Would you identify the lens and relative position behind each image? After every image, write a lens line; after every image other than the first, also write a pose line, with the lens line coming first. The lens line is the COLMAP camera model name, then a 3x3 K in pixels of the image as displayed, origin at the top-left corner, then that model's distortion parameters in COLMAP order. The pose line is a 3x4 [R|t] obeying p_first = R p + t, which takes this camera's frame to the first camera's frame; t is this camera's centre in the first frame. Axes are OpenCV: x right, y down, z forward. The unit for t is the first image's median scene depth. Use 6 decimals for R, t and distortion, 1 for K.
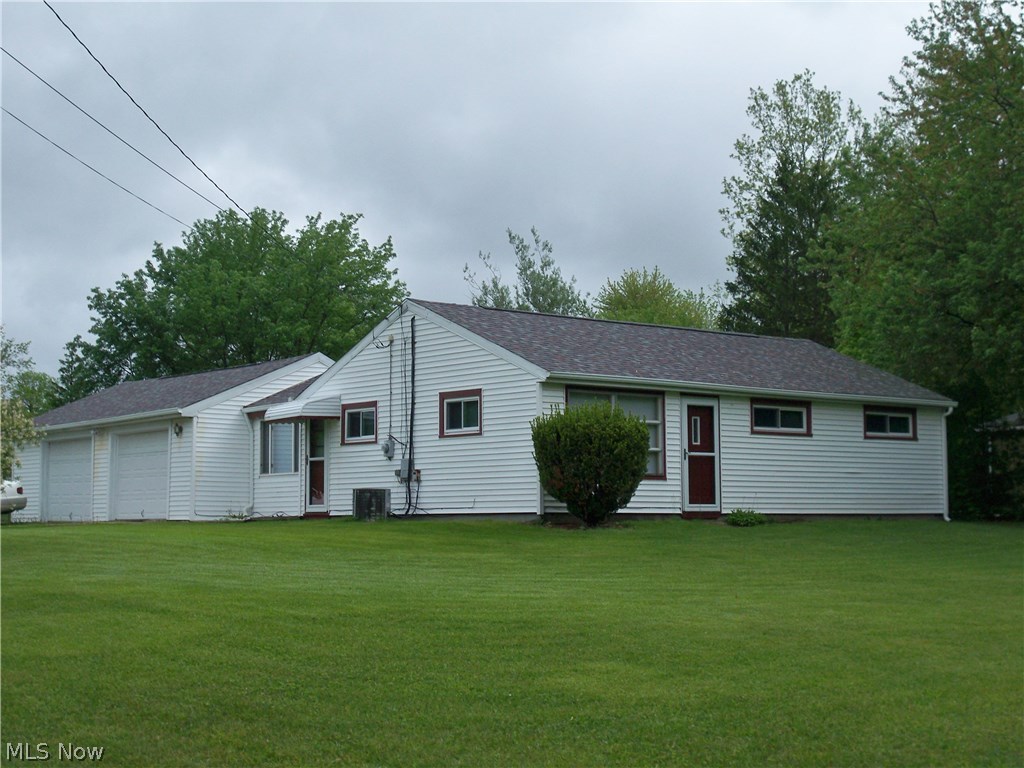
lens RADIAL K [[1646.8, 0, 512.0], [0, 1646.8, 384.0], [0, 0, 1]] dist [-0.006440, -0.007004]
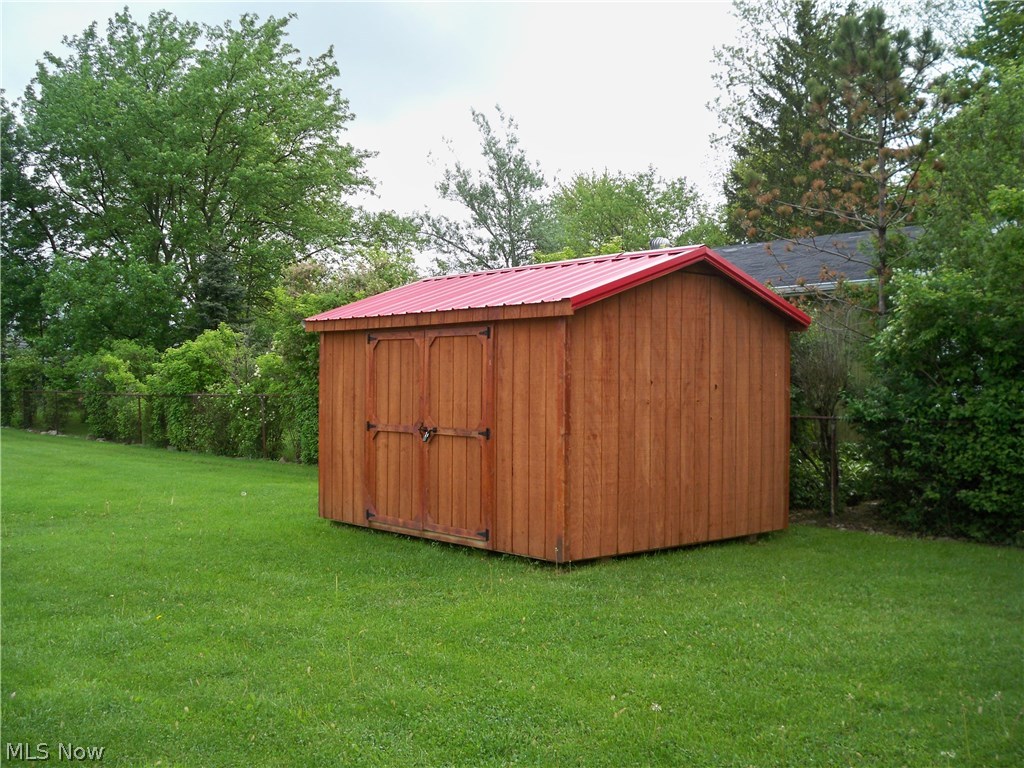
lens RADIAL K [[1033.8, 0, 511.0], [0, 1033.8, 361.5], [0, 0, 1]] dist [-0.129299, 0.013174]
pose [[0.997956, 0.015841, 0.061905, -0.015397], [-0.018992, 0.998535, 0.050660, 0.024145], [-0.061012, -0.051732, 0.996796, 0.429960]]
